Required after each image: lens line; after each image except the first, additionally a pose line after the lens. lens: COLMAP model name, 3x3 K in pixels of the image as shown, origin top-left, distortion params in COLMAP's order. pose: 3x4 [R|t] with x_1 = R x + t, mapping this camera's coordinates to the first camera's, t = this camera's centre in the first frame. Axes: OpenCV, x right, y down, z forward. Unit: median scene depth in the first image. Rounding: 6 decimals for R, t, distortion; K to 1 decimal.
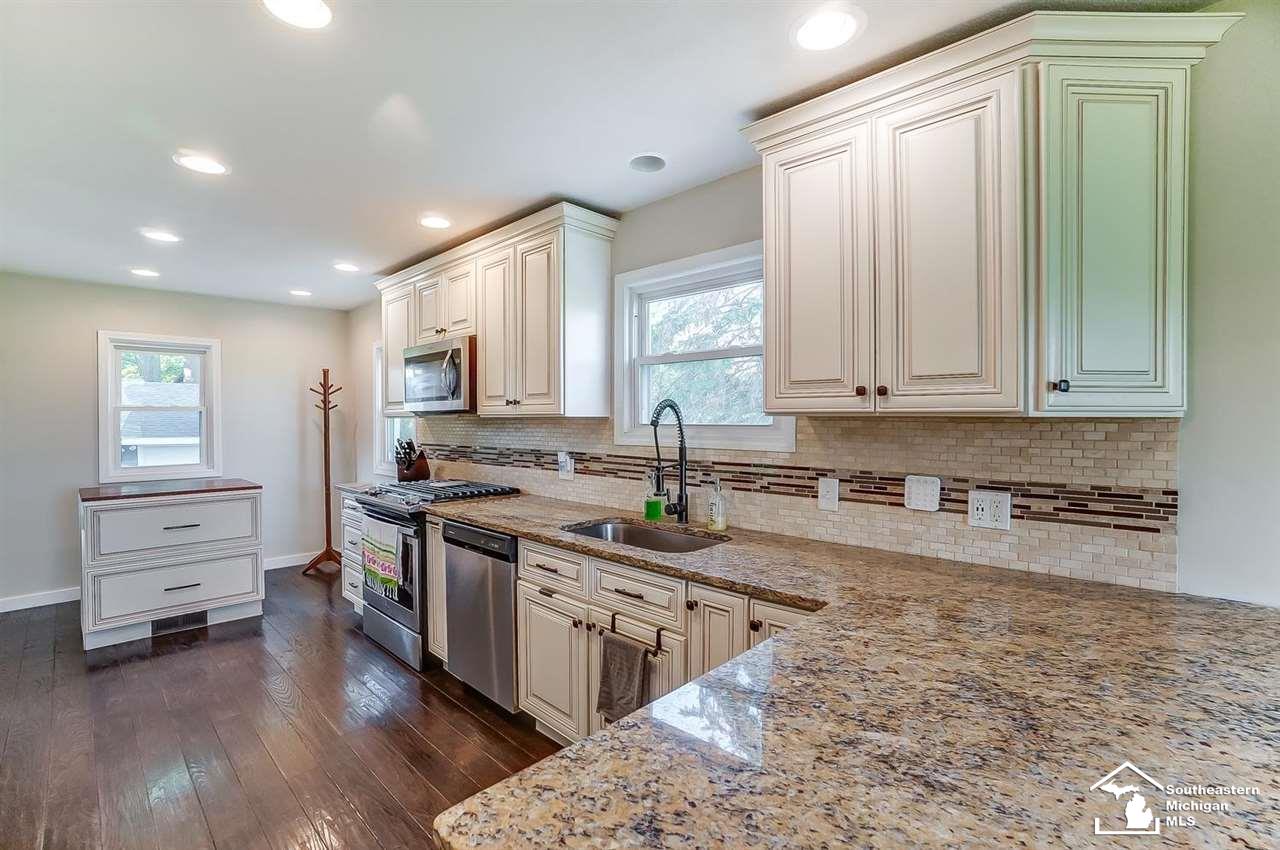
lens RADIAL K [[557.8, 0, 640.0], [0, 557.8, 425.0], [0, 0, 1]] dist [-0.027454, 0.000065]
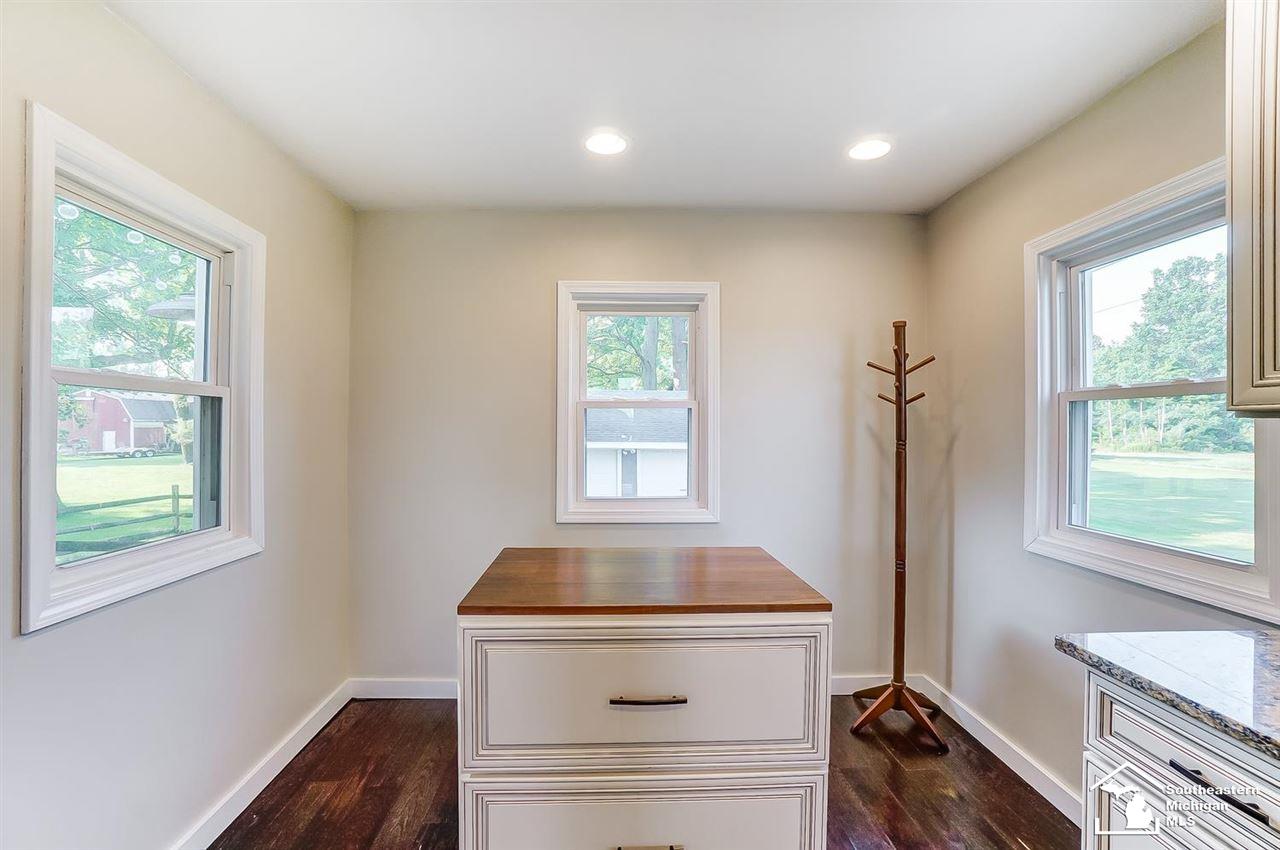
lens RADIAL K [[557.8, 0, 640.0], [0, 557.8, 425.0], [0, 0, 1]] dist [-0.027454, 0.000065]
pose [[0.727212, 0.006571, -0.686382, -0.479801], [-0.014908, 0.999870, -0.006222, -0.004691], [0.686251, 0.014758, 0.727215, 0.591072]]
